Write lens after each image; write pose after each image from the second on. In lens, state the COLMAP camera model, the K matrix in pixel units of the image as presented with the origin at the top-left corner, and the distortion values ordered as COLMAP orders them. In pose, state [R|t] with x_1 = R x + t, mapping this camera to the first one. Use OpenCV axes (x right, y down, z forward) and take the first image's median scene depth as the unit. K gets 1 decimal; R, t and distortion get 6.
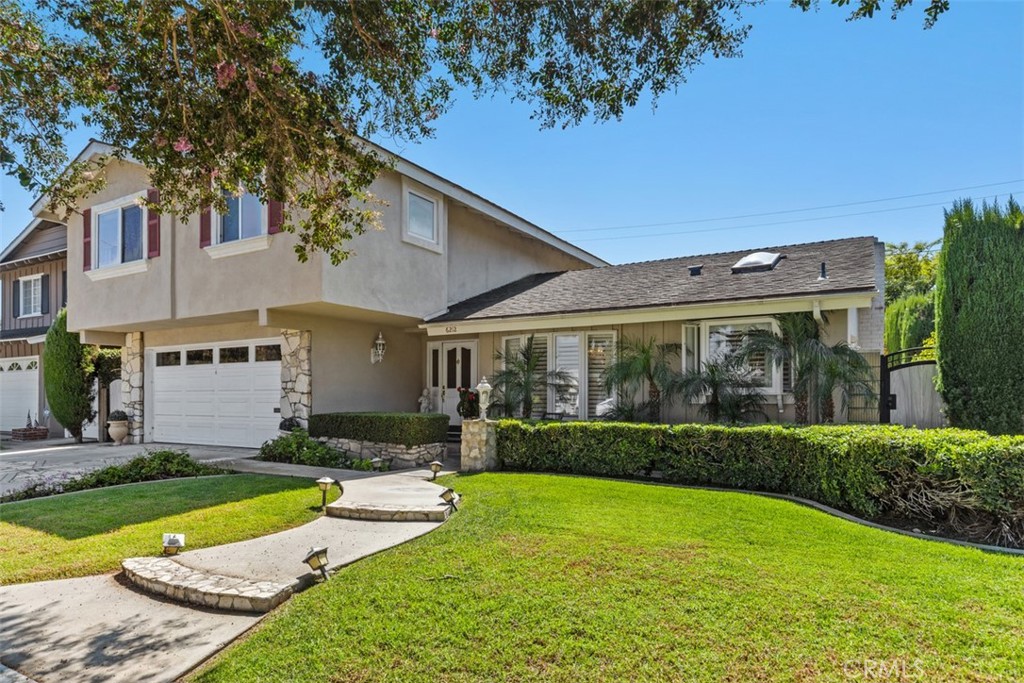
lens RADIAL K [[628.5, 0, 509.7], [0, 628.5, 375.7], [0, 0, 1]] dist [-0.029721, -0.002102]
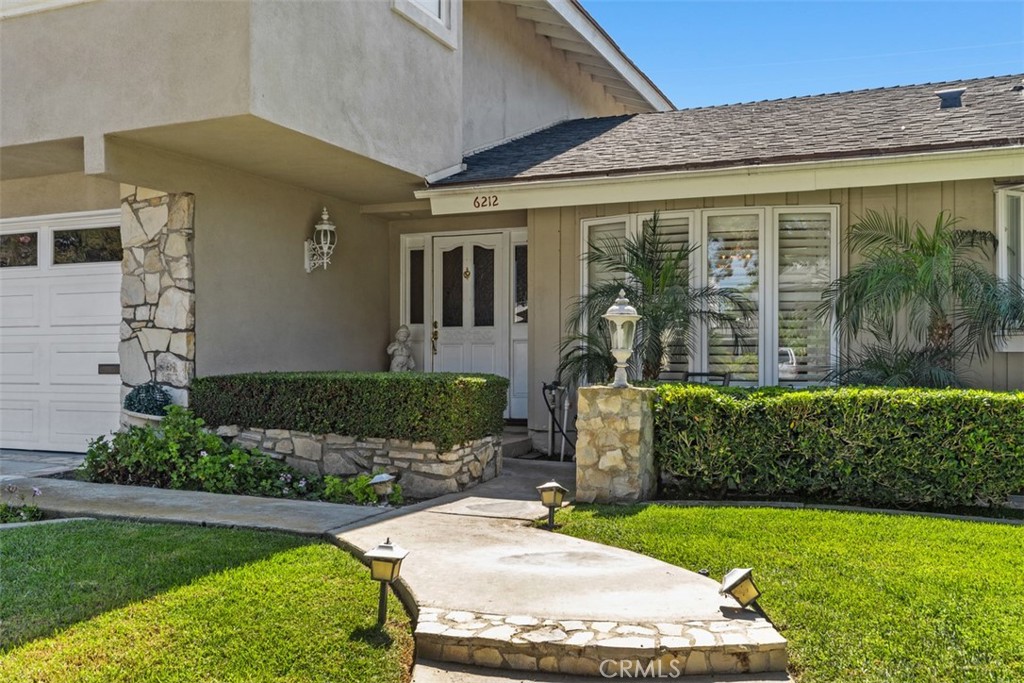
lens RADIAL K [[969.9, 0, 509.0], [0, 969.9, 331.8], [0, 0, 1]] dist [-0.012537, 0.000000]
pose [[0.992043, 0.003675, 0.125845, -0.184754], [-0.004612, 0.999964, 0.007159, 0.023656], [-0.125814, -0.007683, 0.992024, 0.279968]]
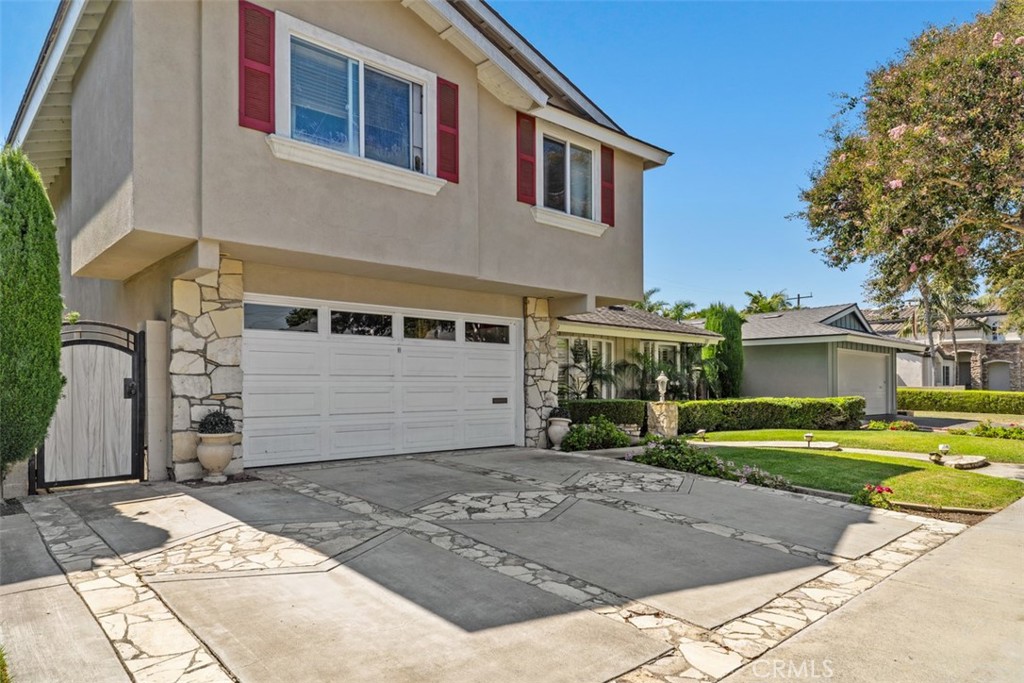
lens RADIAL K [[651.9, 0, 511.1], [0, 651.9, 347.3], [0, 0, 1]] dist [-0.028299, 0.001489]
pose [[0.273867, 0.060867, 0.959840, -1.367644], [-0.029222, 0.998061, -0.054953, 0.033962], [-0.961323, -0.012999, 0.275115, 0.814973]]
